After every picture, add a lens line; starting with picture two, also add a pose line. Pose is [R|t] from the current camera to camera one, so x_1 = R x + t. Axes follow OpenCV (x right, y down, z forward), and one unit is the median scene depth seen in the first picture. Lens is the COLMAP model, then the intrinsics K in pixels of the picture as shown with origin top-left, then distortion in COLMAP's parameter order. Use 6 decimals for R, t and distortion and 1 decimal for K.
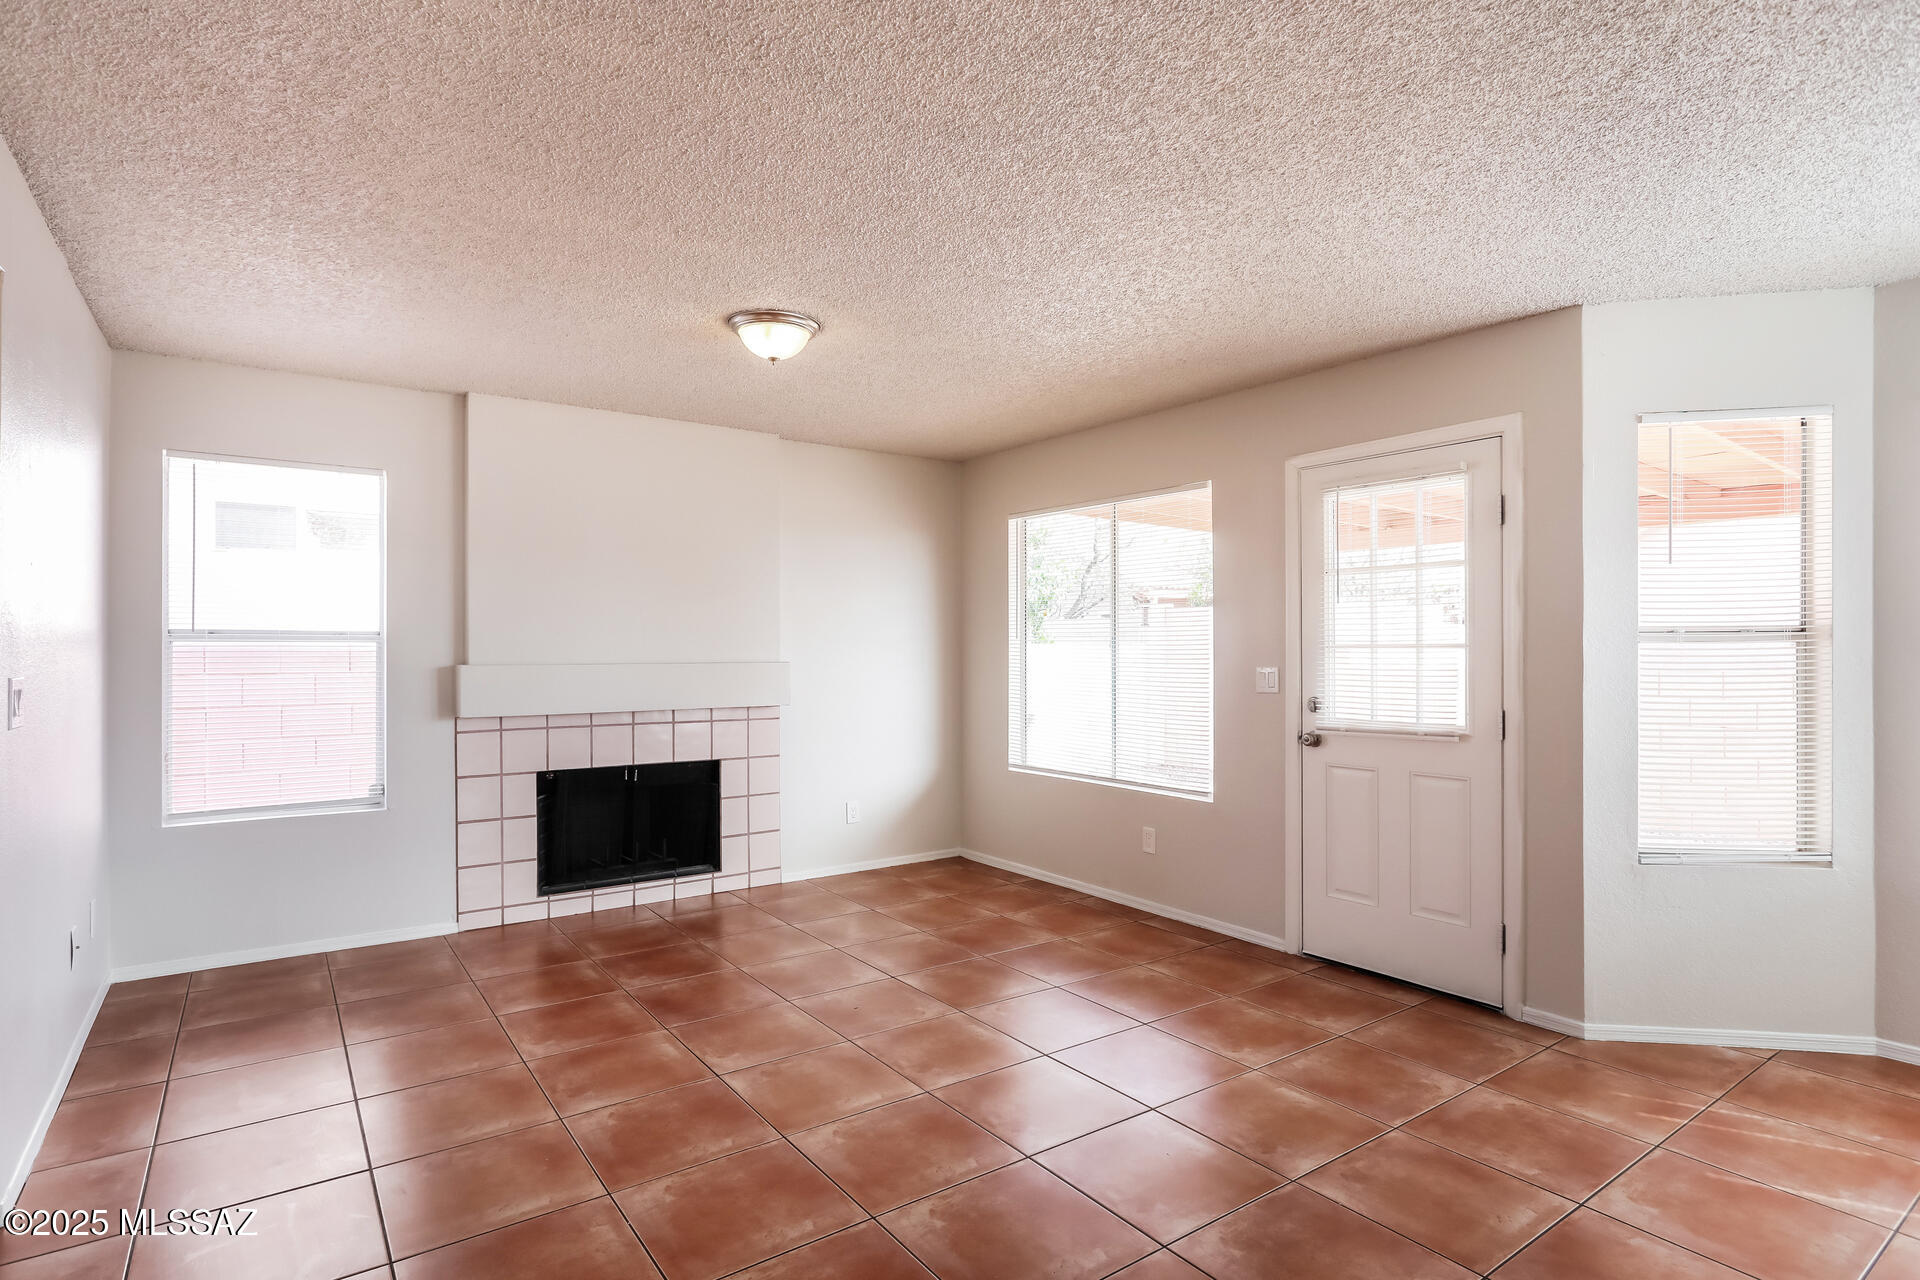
lens RADIAL K [[969.0, 0, 960.0], [0, 969.0, 640.0], [0, 0, 1]] dist [-0.010616, 0.000121]
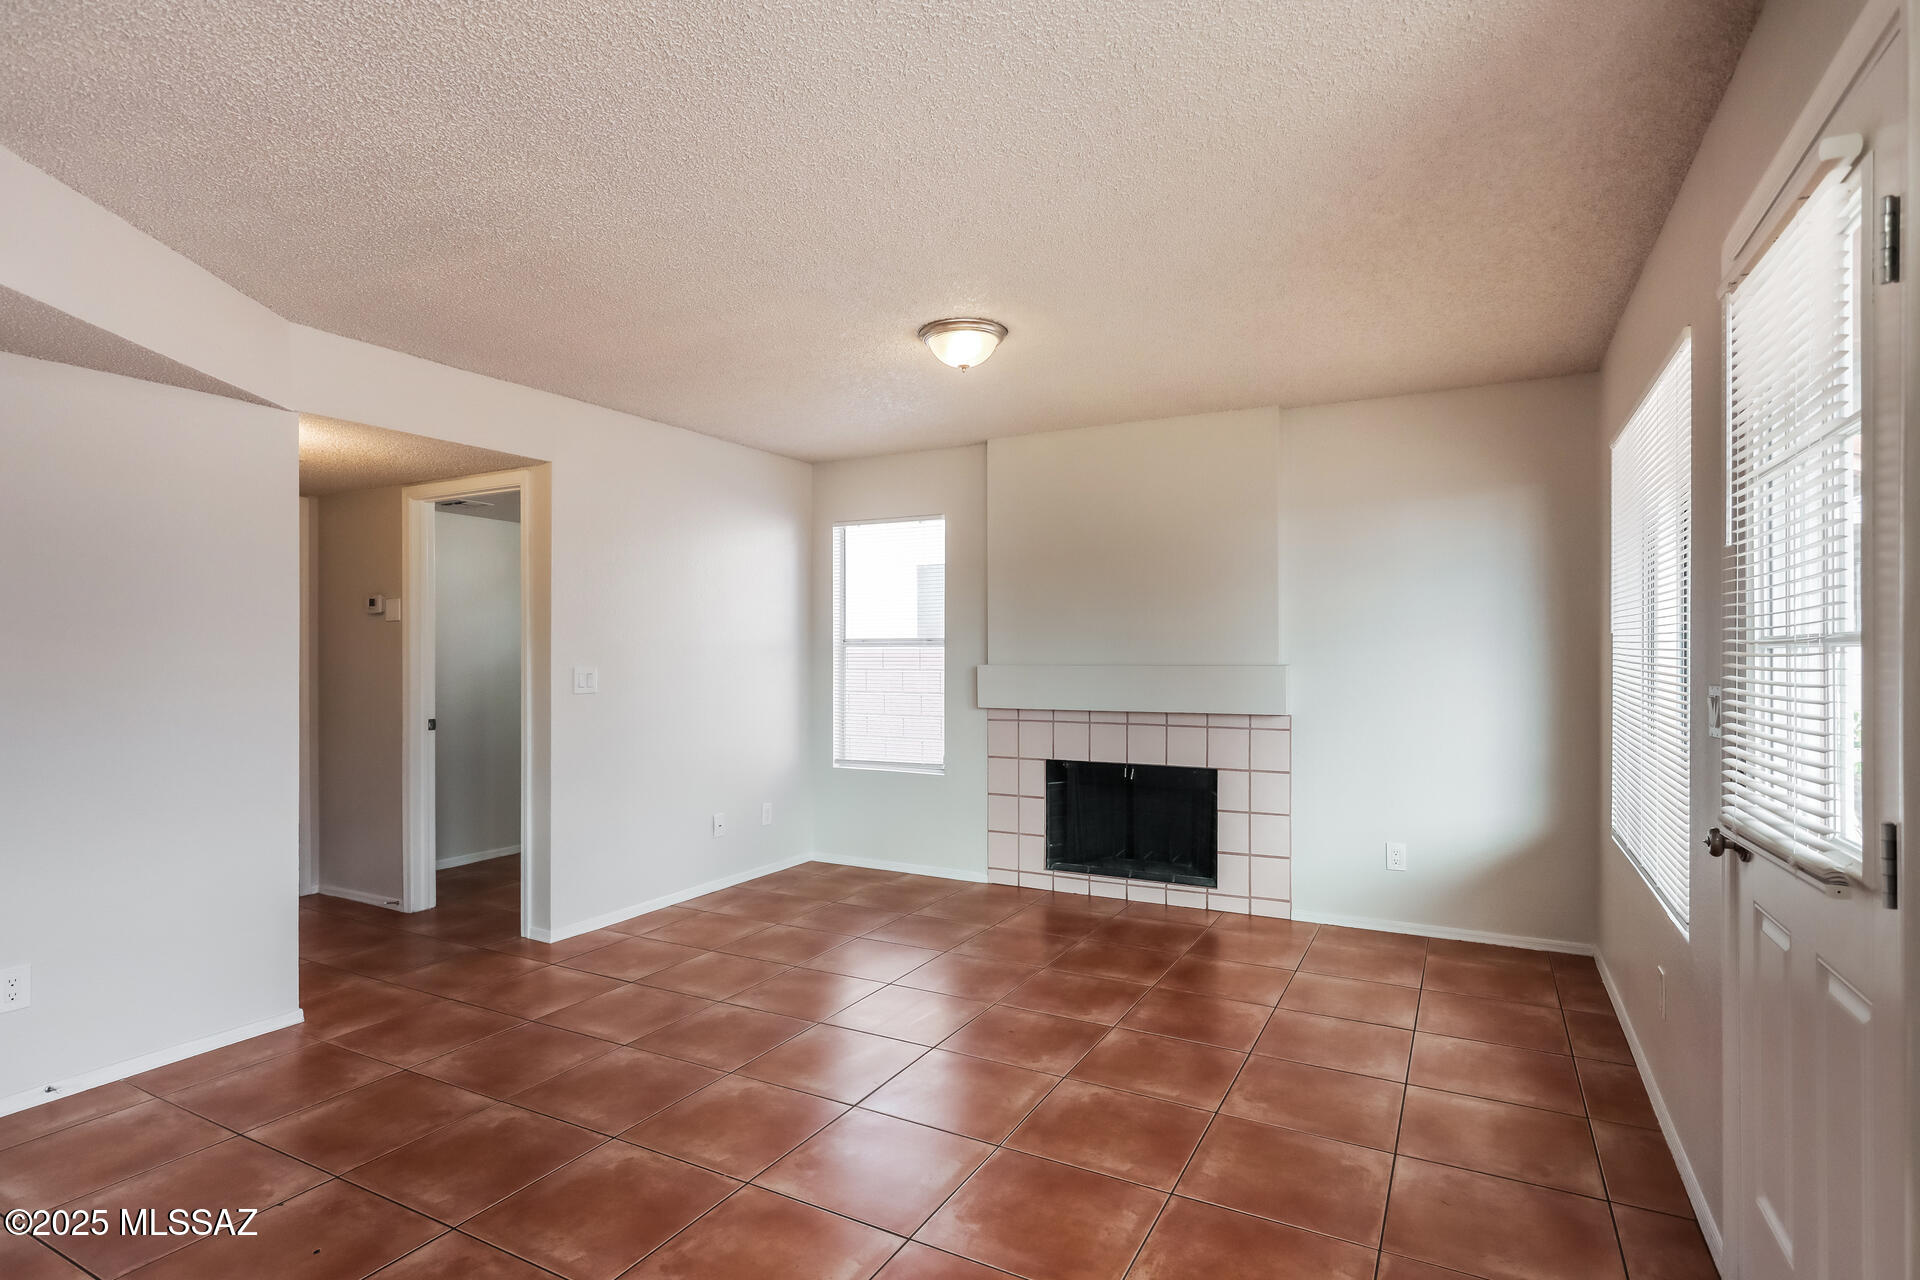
lens RADIAL K [[969.0, 0, 960.0], [0, 969.0, 640.0], [0, 0, 1]] dist [-0.010616, 0.000121]
pose [[0.436821, -0.013804, -0.899443, 0.542267], [0.010934, 0.999890, -0.010036, 0.006454], [0.899482, -0.005451, 0.436923, 0.410460]]
